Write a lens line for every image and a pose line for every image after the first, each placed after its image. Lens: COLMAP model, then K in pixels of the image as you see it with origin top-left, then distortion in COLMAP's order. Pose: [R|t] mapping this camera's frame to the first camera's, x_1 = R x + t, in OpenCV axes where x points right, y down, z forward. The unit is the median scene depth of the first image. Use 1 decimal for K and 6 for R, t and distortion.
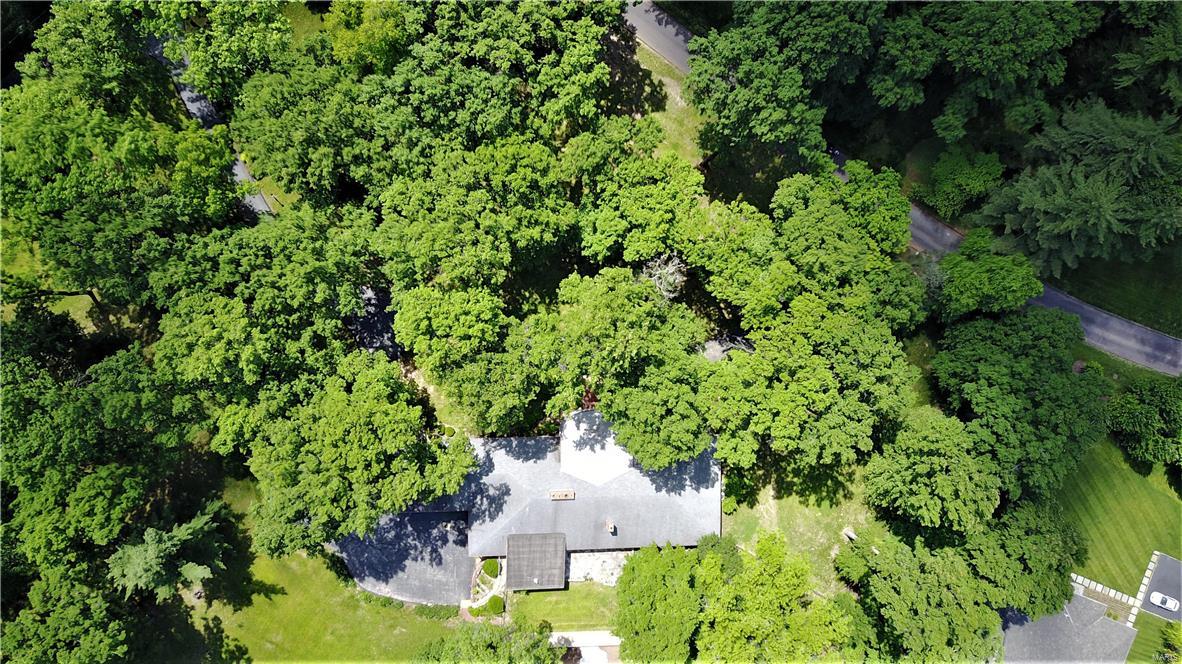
lens RADIAL K [[910.4, 0, 592.5], [0, 910.4, 330.3], [0, 0, 1]] dist [0.006517, -0.008185]
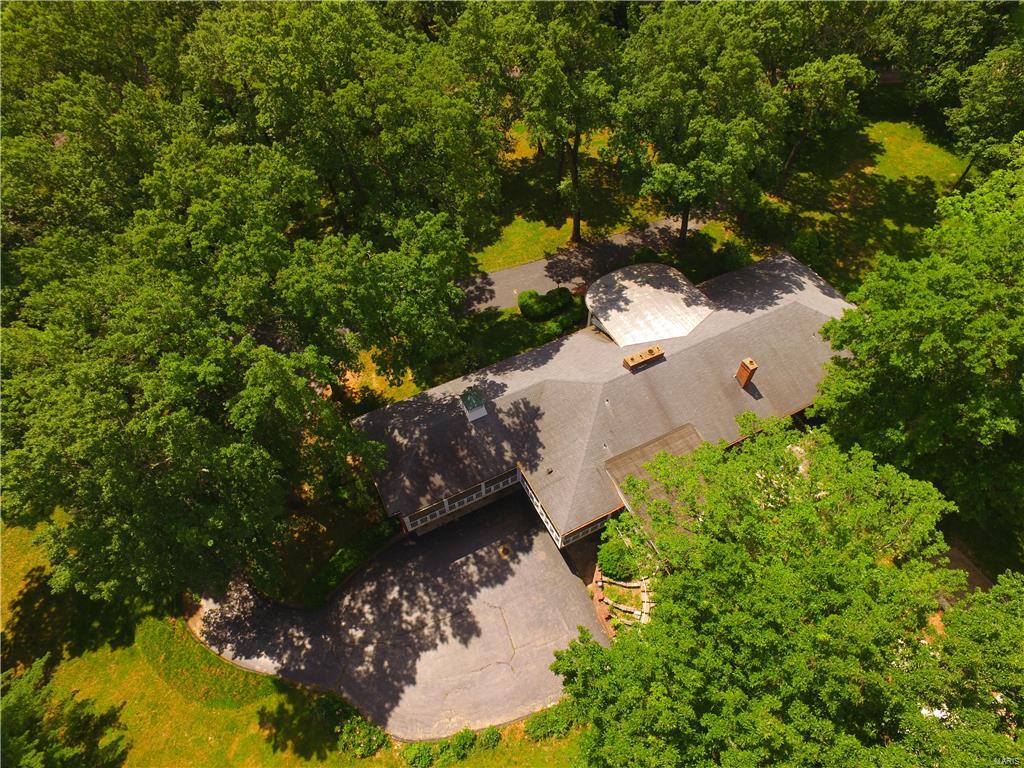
lens RADIAL K [[591.0, 0, 512.7], [0, 591.0, 381.7], [0, 0, 1]] dist [-0.014010, 0.015369]
pose [[0.872841, -0.462471, 0.155784, -0.195206], [0.461850, 0.679735, -0.569785, 0.415024], [0.157617, 0.569280, 0.806893, 0.774366]]
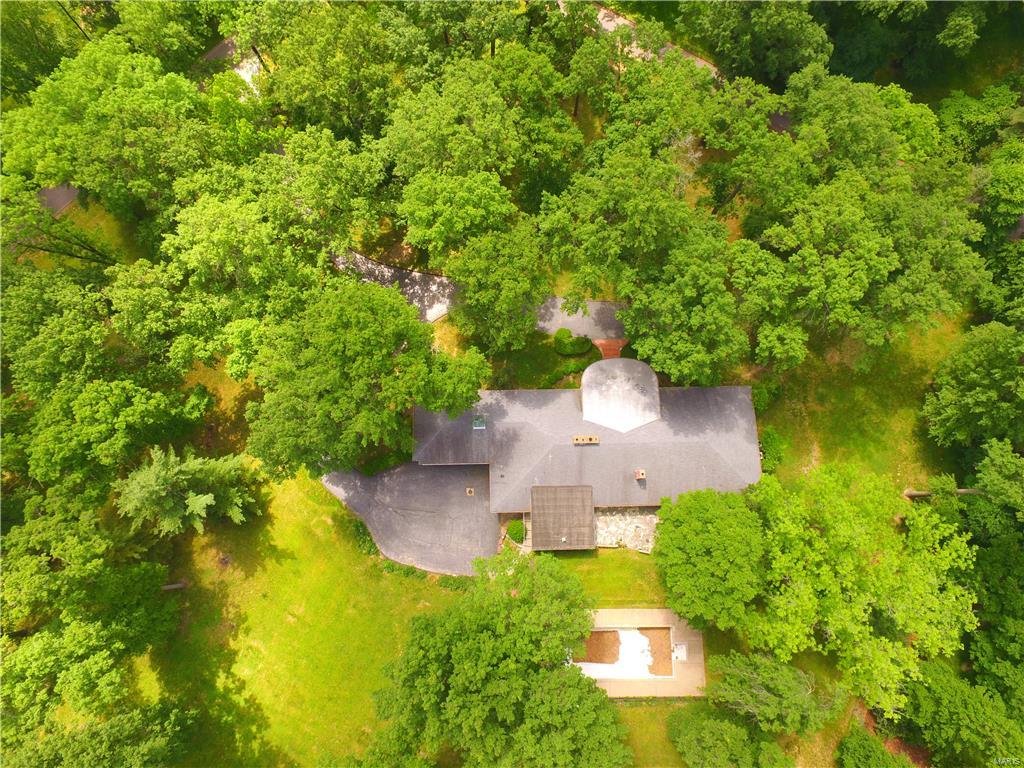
lens RADIAL K [[591.0, 0, 513.0], [0, 591.0, 377.0], [0, 0, 1]] dist [-0.014010, 0.015369]
pose [[0.987475, -0.062973, -0.144665, -0.018261], [0.023483, 0.965344, -0.259921, 0.309981], [0.156019, 0.253268, 0.954732, 0.436113]]
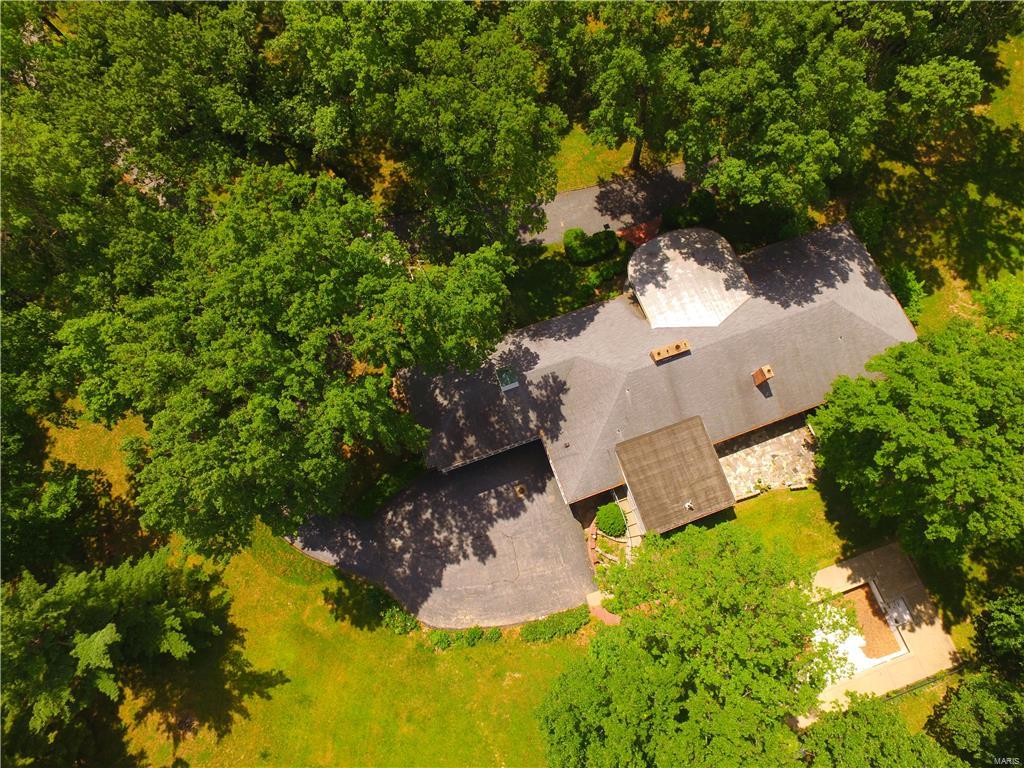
lens RADIAL K [[591.0, 0, 510.0], [0, 591.0, 375.2], [0, 0, 1]] dist [-0.014010, 0.015369]
pose [[0.926063, -0.374354, -0.047610, -0.138102], [0.344171, 0.889590, -0.300293, 0.315081], [0.154770, 0.261704, 0.952658, 0.674367]]
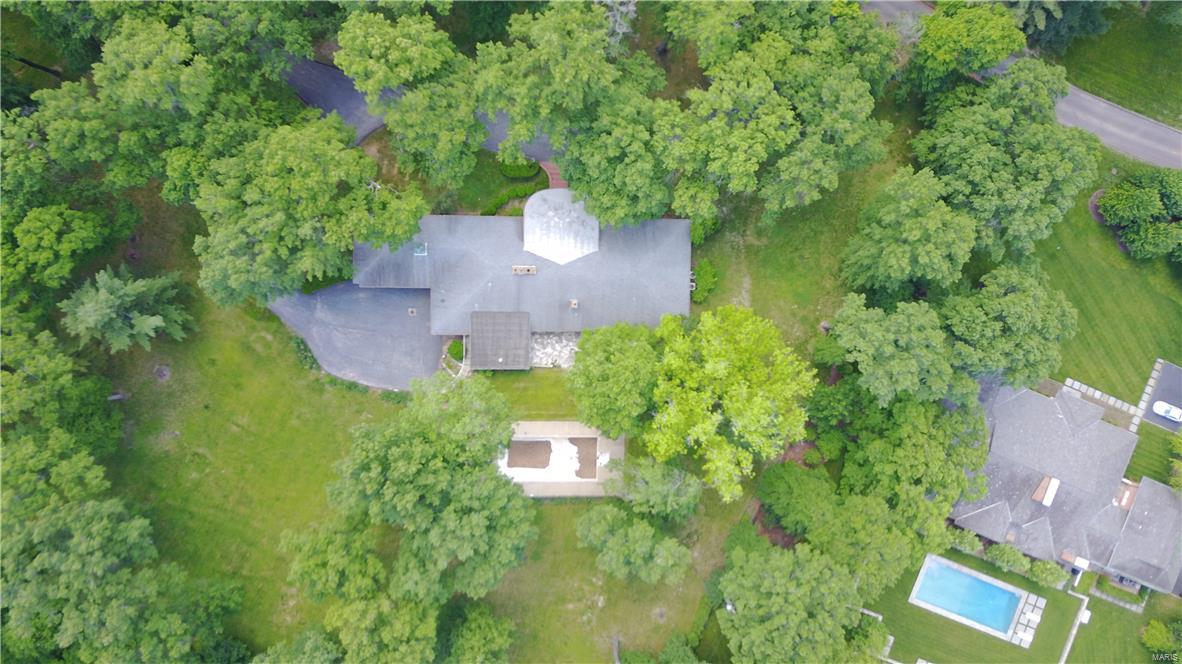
lens RADIAL K [[910.4, 0, 590.4], [0, 910.4, 326.3], [0, 0, 1]] dist [0.006517, -0.008185]
pose [[0.998720, 0.000289, -0.050571, 0.097344], [0.000109, 0.999969, 0.007872, 0.263863], [0.050571, -0.007868, 0.998689, 0.030000]]
